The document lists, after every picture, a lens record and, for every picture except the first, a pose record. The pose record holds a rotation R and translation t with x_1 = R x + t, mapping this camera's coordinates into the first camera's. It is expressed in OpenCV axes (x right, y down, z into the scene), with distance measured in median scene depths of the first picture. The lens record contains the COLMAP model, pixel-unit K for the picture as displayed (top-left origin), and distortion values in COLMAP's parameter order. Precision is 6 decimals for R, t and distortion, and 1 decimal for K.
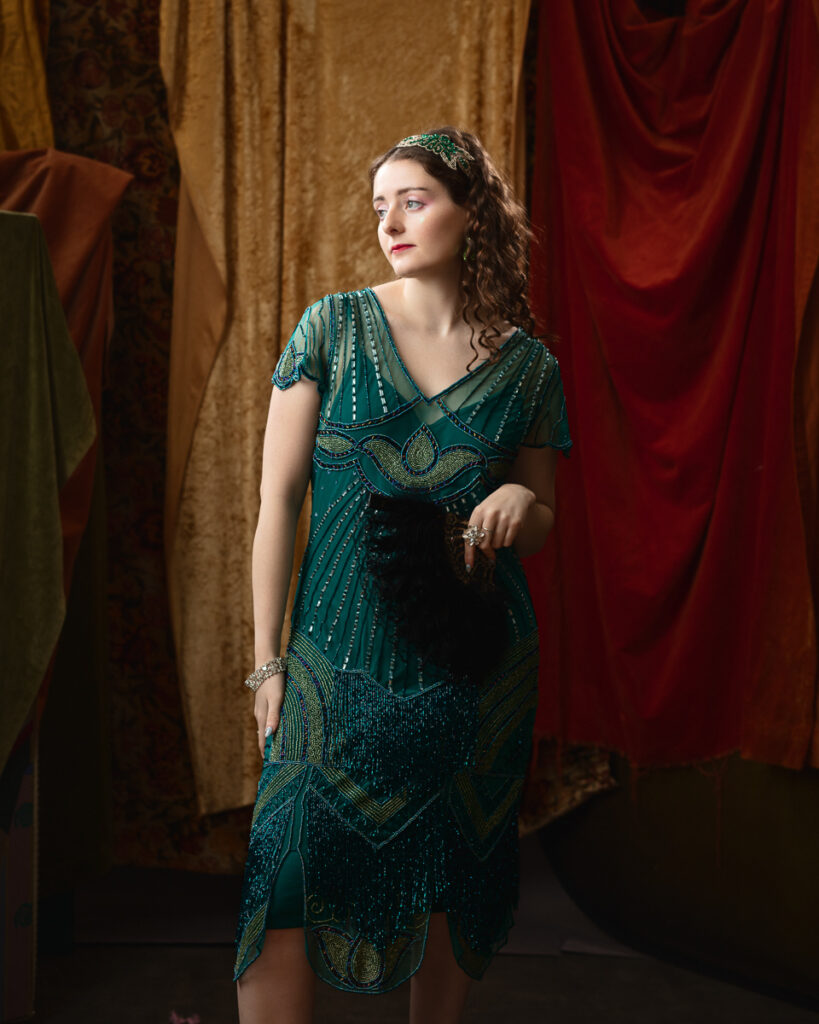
lens RADIAL K [[1843.7, 0, 411.0], [0, 1843.7, 434.4], [0, 0, 1]] dist [0.016385, -0.020194]
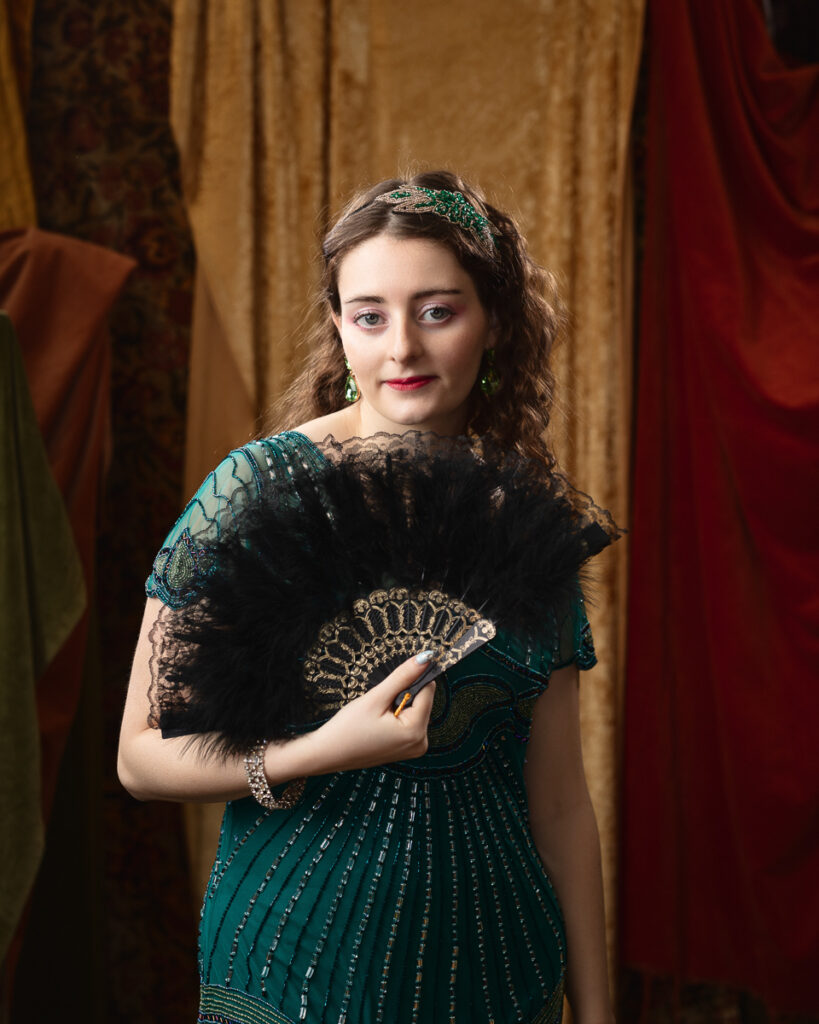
lens RADIAL K [[1913.1, 0, 435.3], [0, 1913.1, 530.2], [0, 0, 1]] dist [0.006021, 0.026570]
pose [[0.999997, 0.000722, 0.002302, -0.024630], [-0.000715, 0.999995, -0.003105, -0.023230], [-0.002305, 0.003103, 0.999993, 0.181129]]
